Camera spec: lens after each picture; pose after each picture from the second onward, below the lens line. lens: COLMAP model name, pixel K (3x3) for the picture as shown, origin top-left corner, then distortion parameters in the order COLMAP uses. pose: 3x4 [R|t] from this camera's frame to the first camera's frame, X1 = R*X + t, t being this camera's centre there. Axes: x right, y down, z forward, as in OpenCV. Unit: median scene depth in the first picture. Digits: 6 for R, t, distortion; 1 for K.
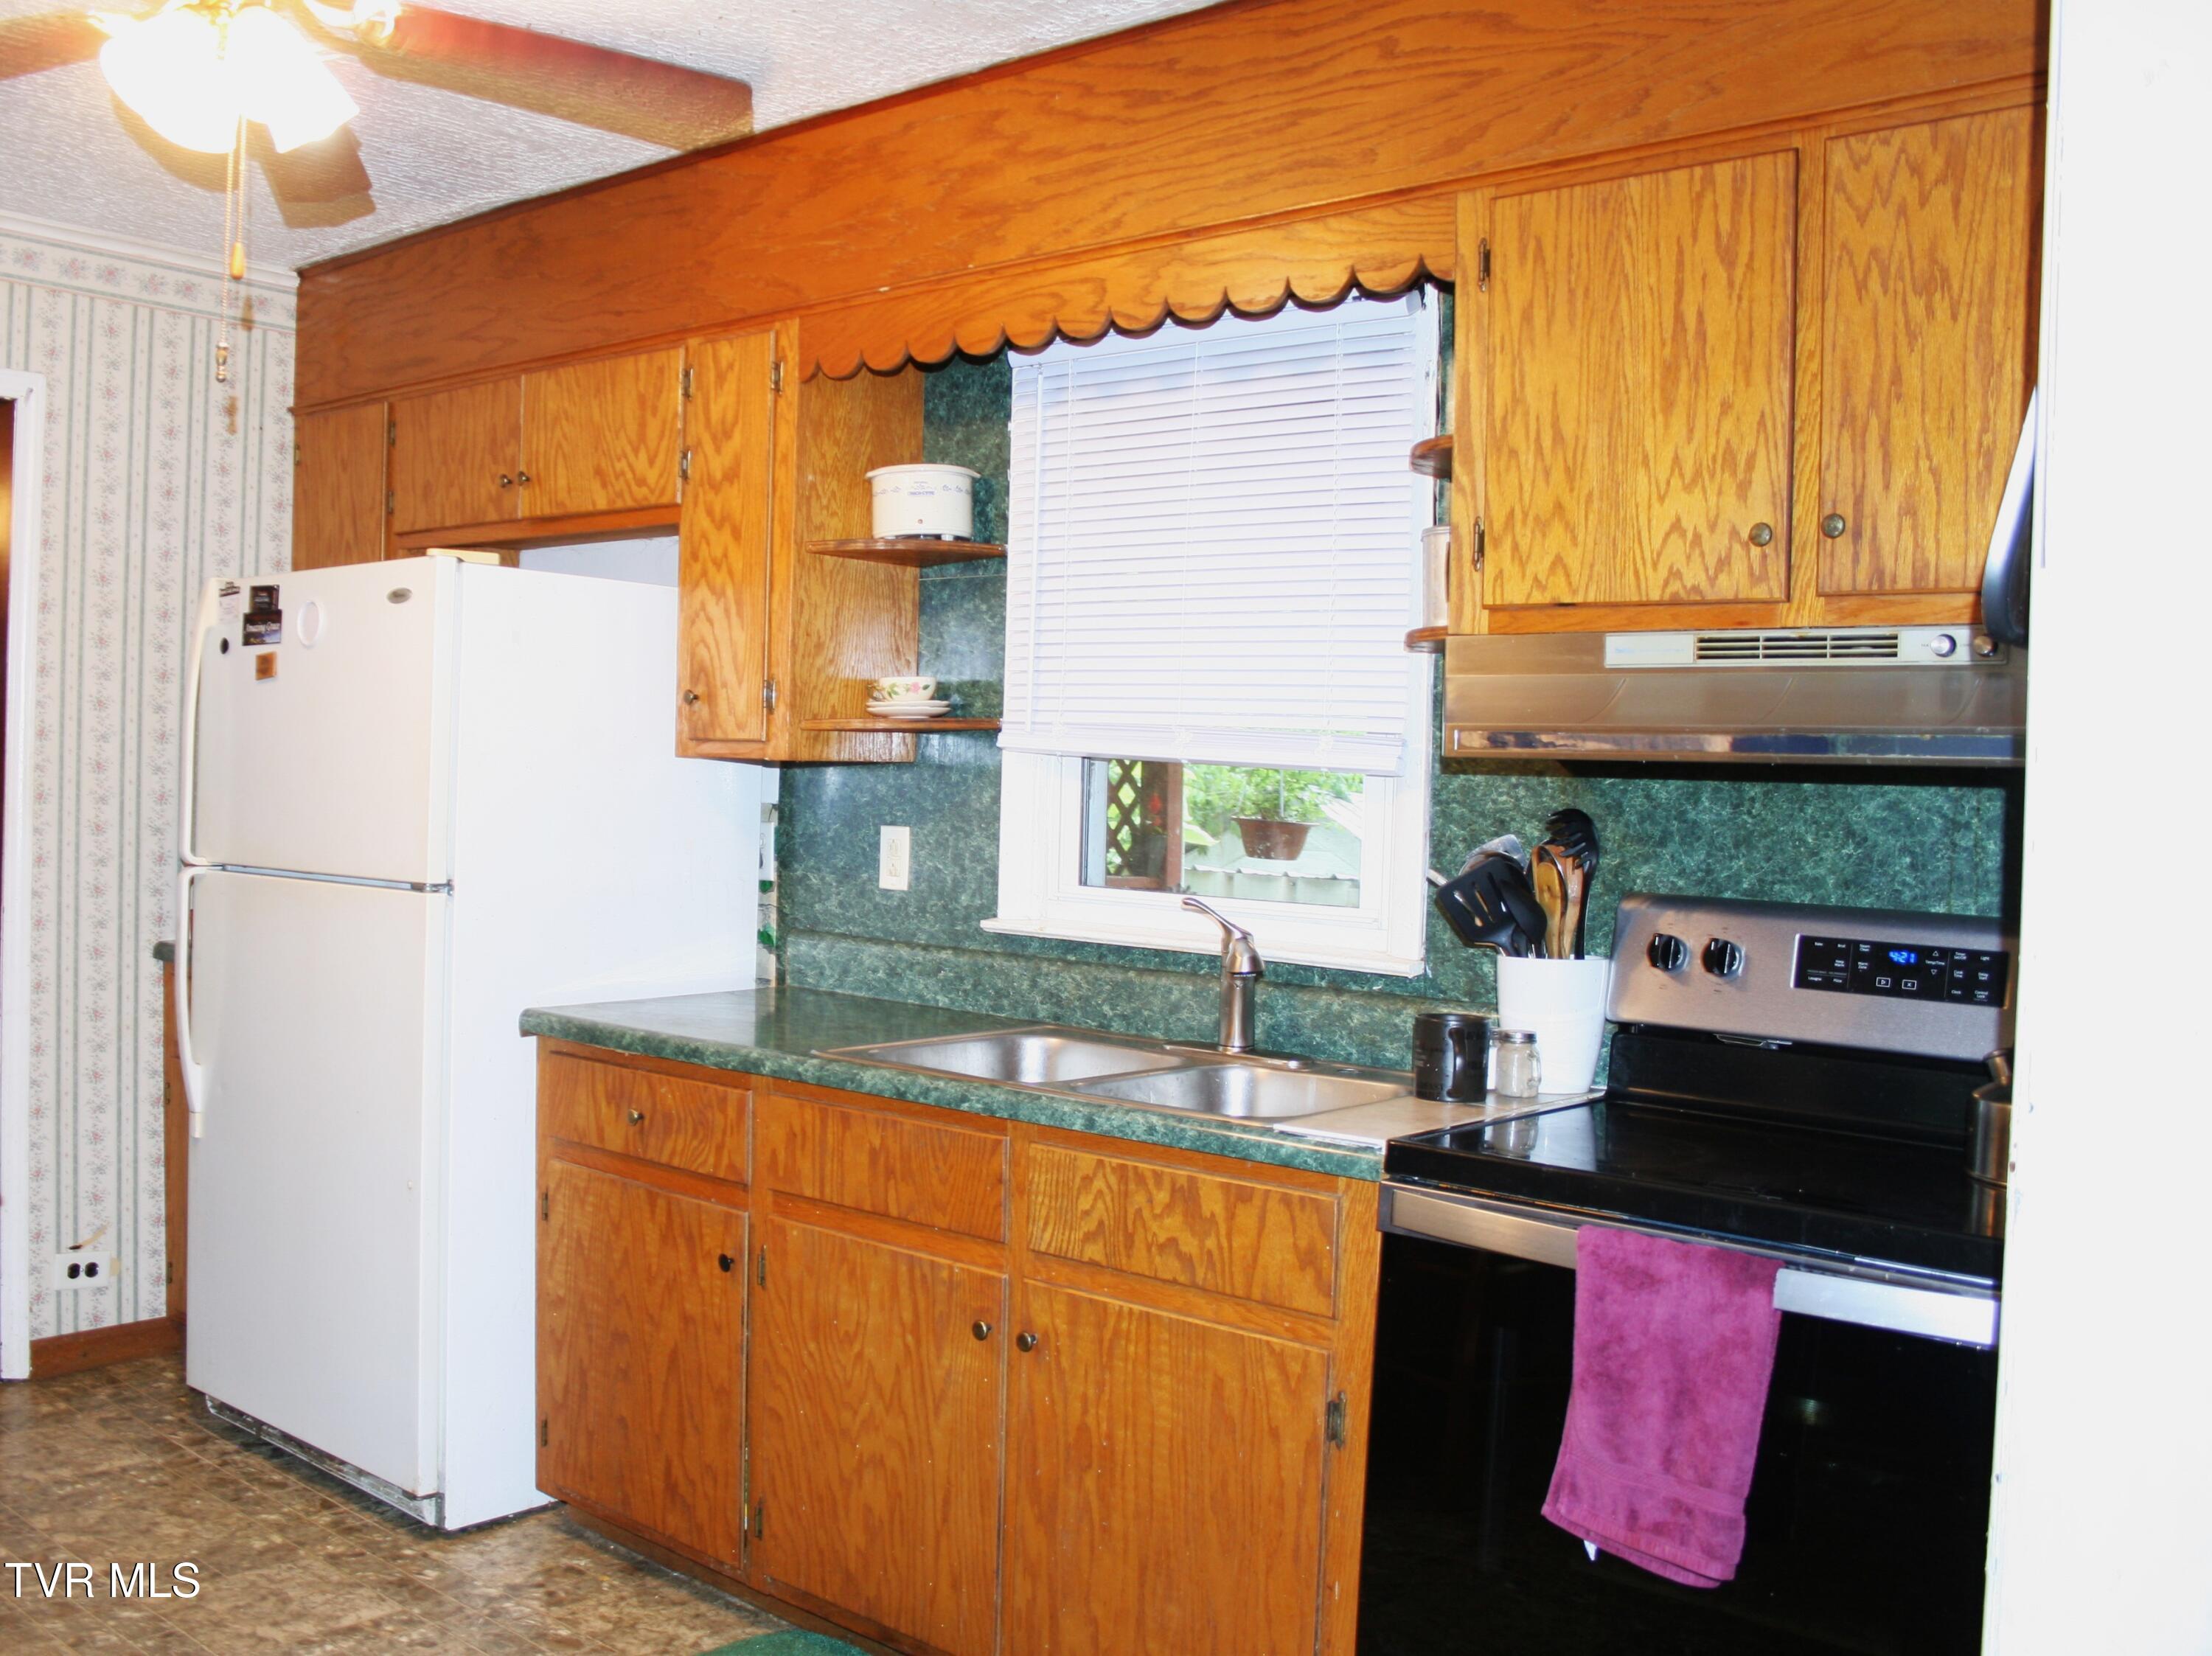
lens RADIAL K [[2008.3, 0, 1105.2], [0, 2008.3, 799.9], [0, 0, 1]] dist [-0.172122, 0.104305]
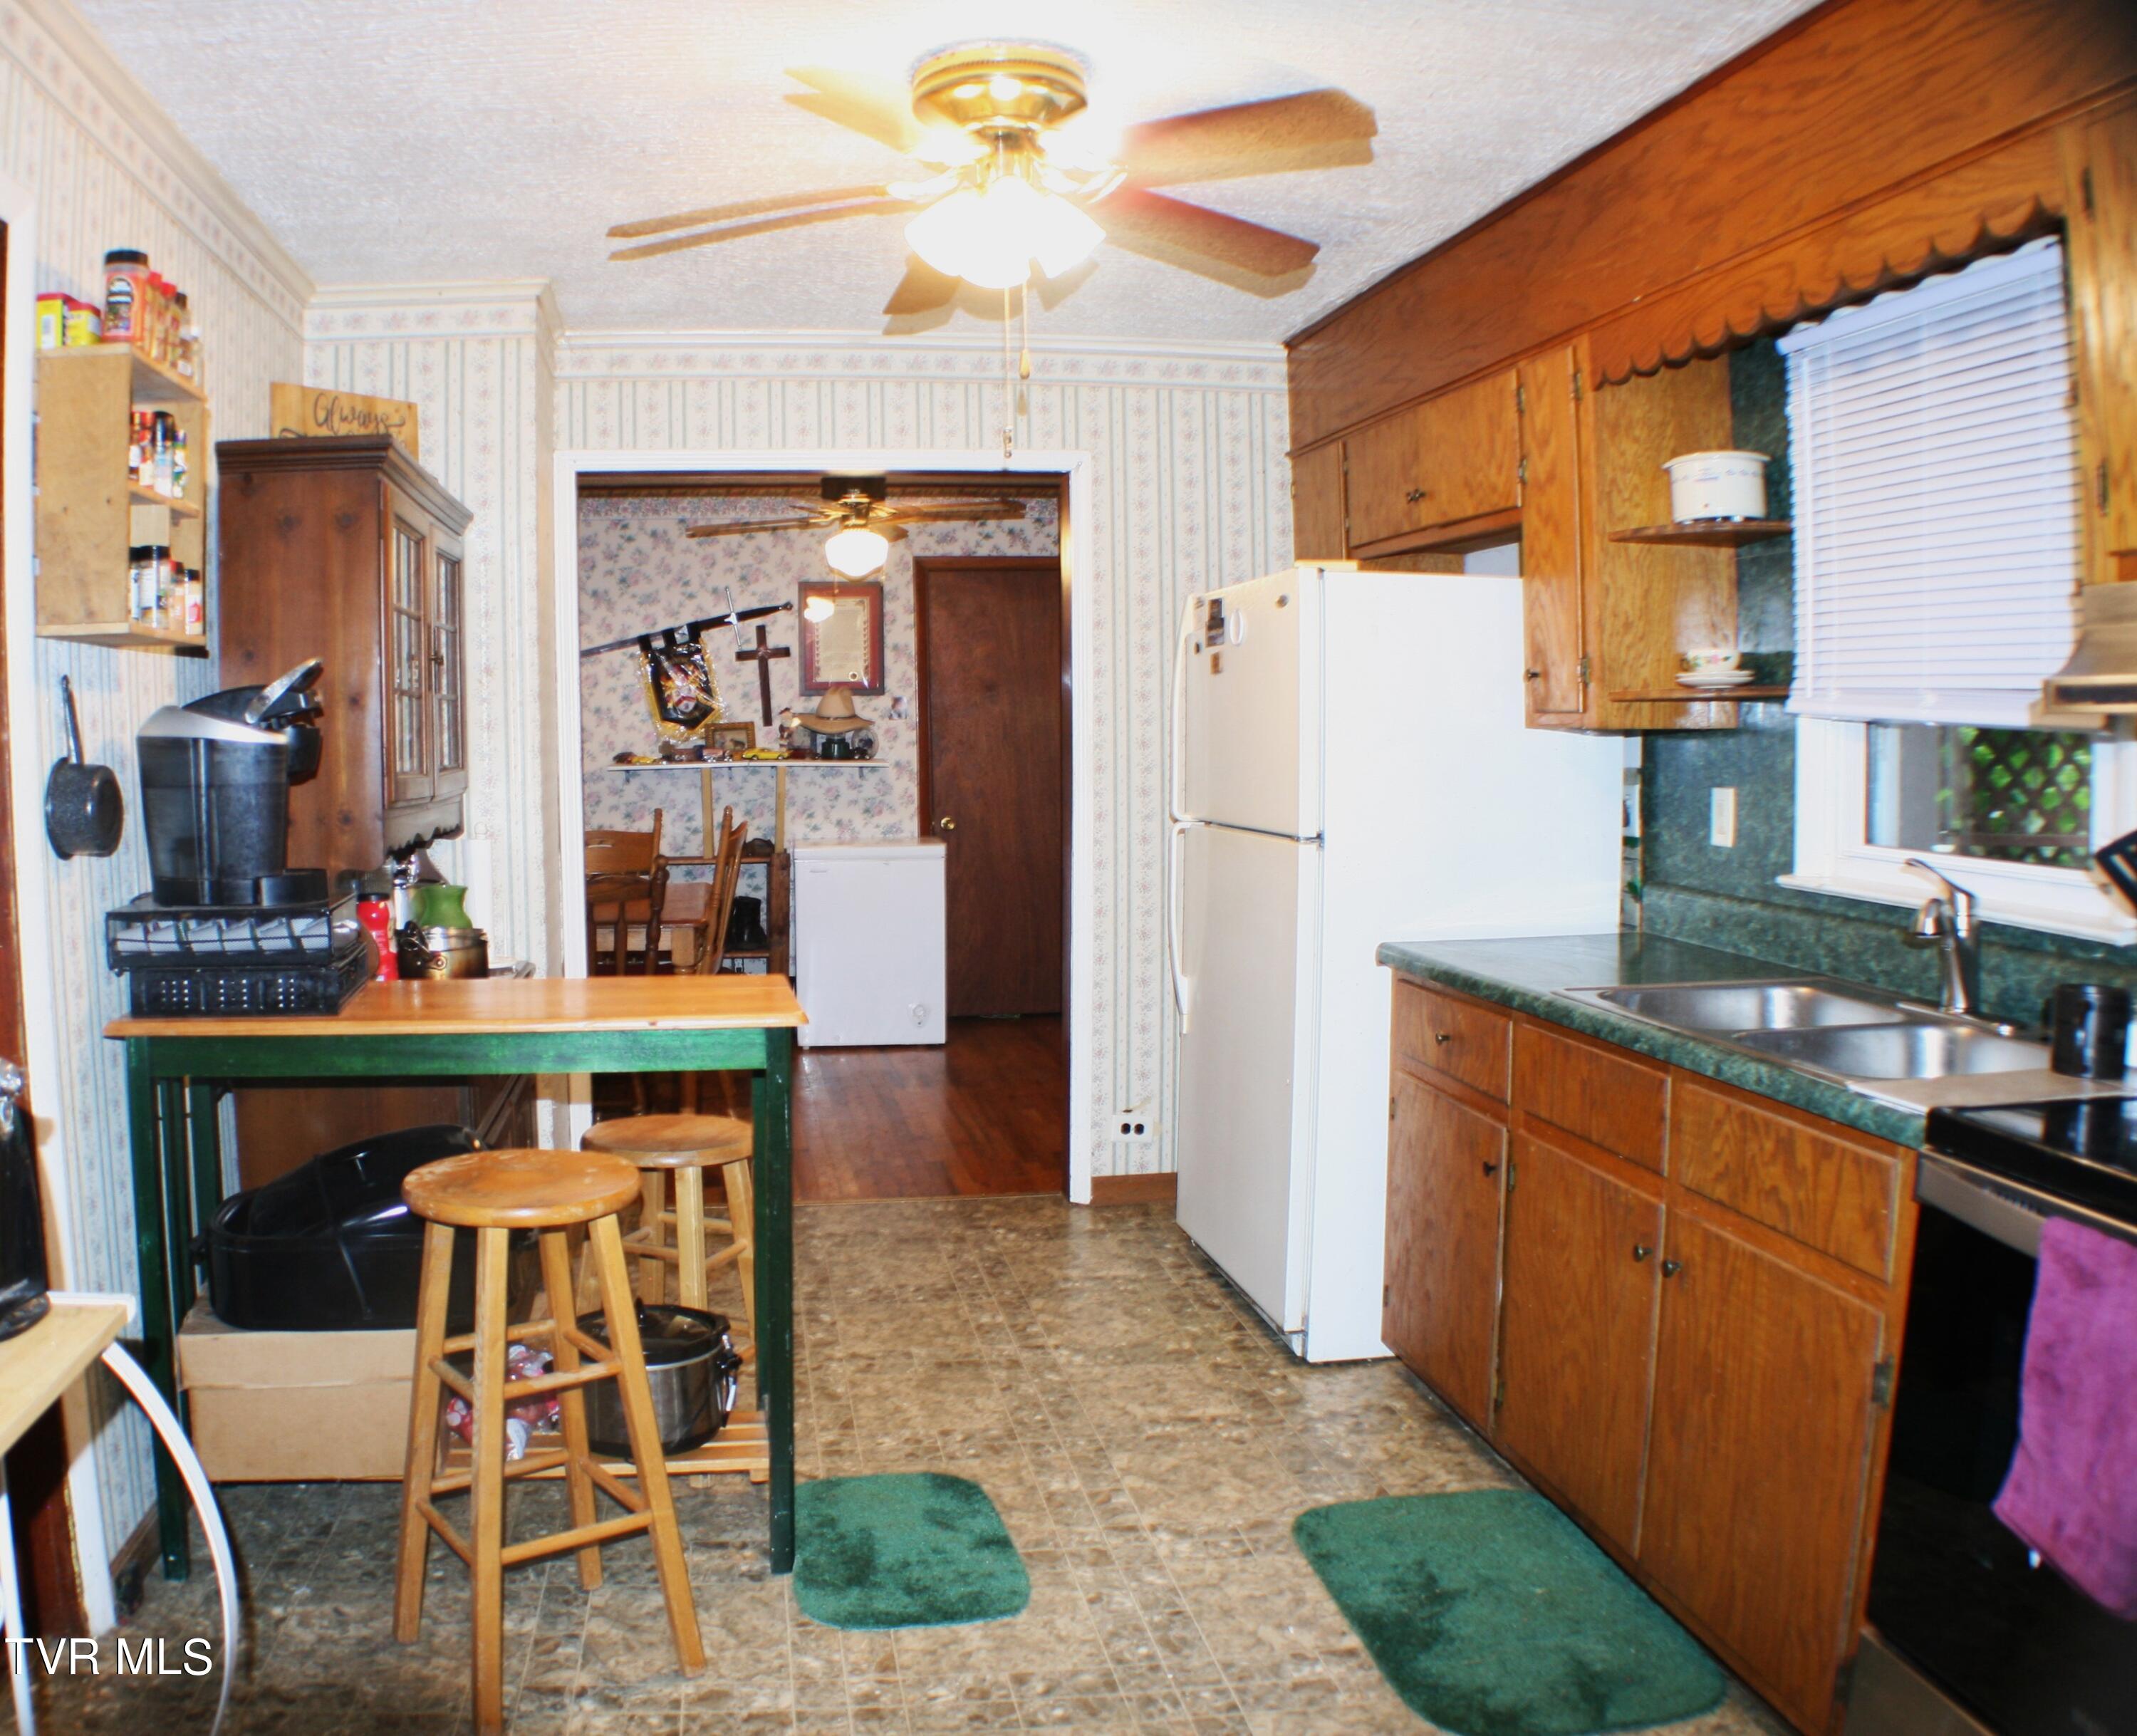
lens RADIAL K [[1747.8, 0, 1065.9], [0, 1747.8, 826.9], [0, 0, 1]] dist [-0.242835, 0.084800]
pose [[0.757133, 0.009709, -0.653188, 0.235158], [0.013885, 0.999424, 0.030950, 0.001183], [0.653113, -0.032503, 0.756563, 0.084267]]
